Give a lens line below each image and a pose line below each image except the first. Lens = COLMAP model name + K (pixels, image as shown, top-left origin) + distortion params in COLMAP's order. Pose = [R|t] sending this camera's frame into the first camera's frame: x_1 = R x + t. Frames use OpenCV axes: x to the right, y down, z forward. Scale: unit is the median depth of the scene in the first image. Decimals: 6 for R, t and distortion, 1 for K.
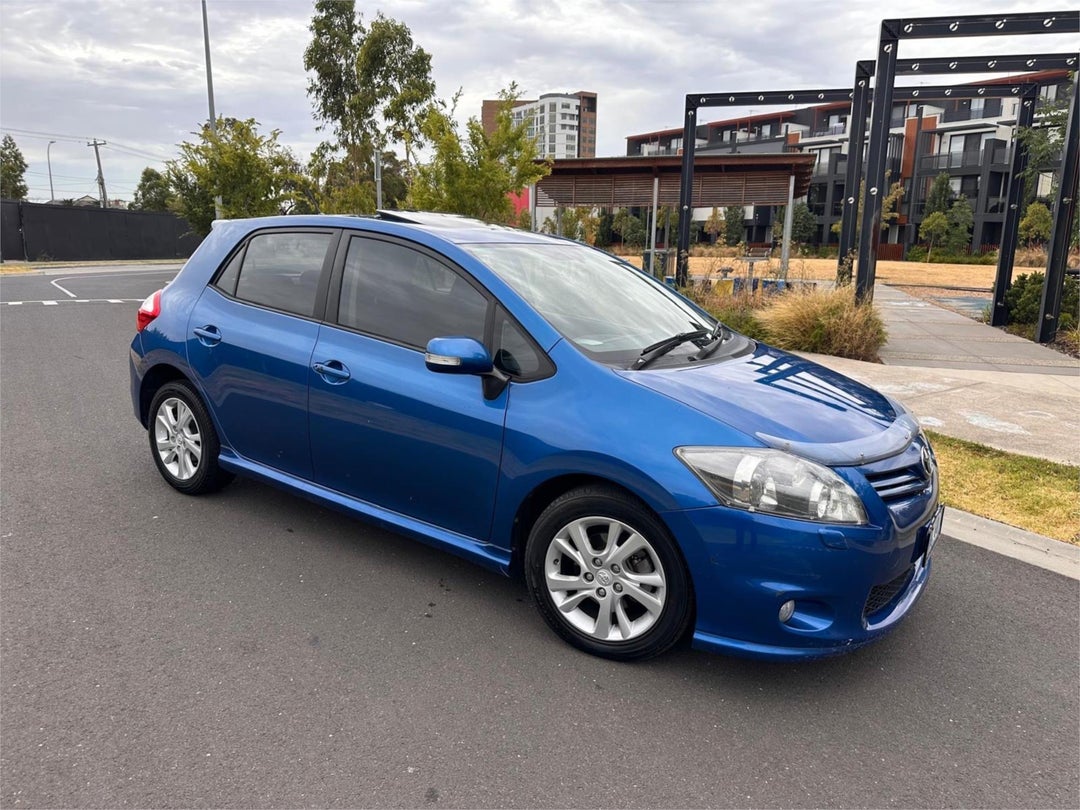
lens RADIAL K [[762.7, 0, 542.8], [0, 762.7, 411.9], [0, 0, 1]] dist [0.024566, -0.029184]
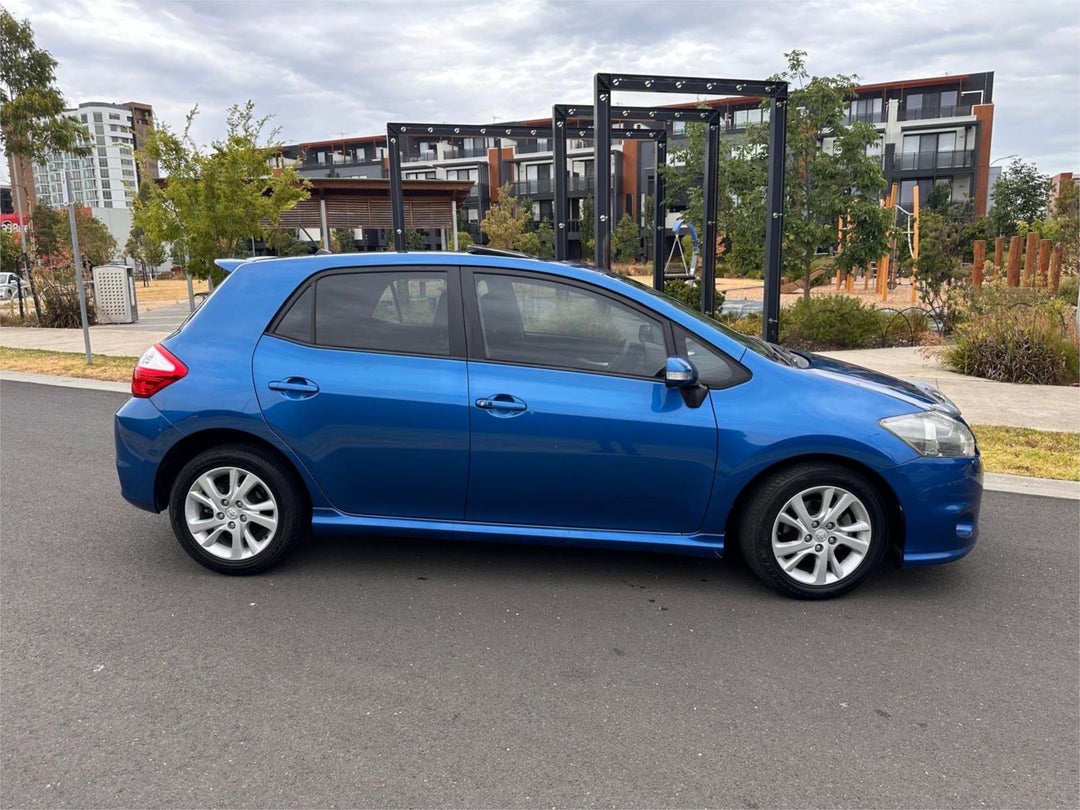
lens RADIAL K [[773.1, 0, 542.9], [0, 773.1, 402.7], [0, 0, 1]] dist [0.003202, -0.020745]
pose [[0.862687, -0.119157, 0.491500, -0.128561], [0.137691, 0.990474, -0.001552, -0.008401], [-0.486633, 0.069014, 0.870876, 0.014569]]
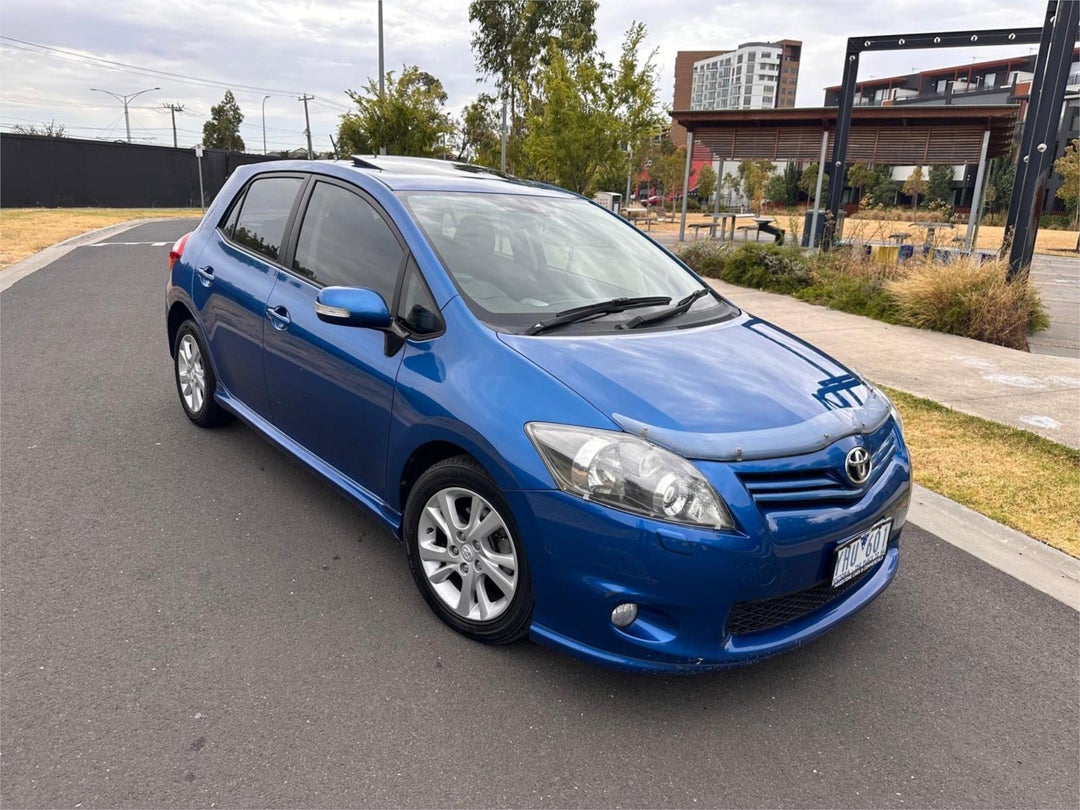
lens RADIAL K [[772.4, 0, 536.7], [0, 772.4, 398.3], [0, 0, 1]] dist [0.002796, -0.011091]
pose [[0.970184, 0.084039, -0.227335, 0.048816], [-0.075984, 0.996139, 0.043971, -0.002820], [0.230152, -0.025386, 0.972823, 0.013186]]
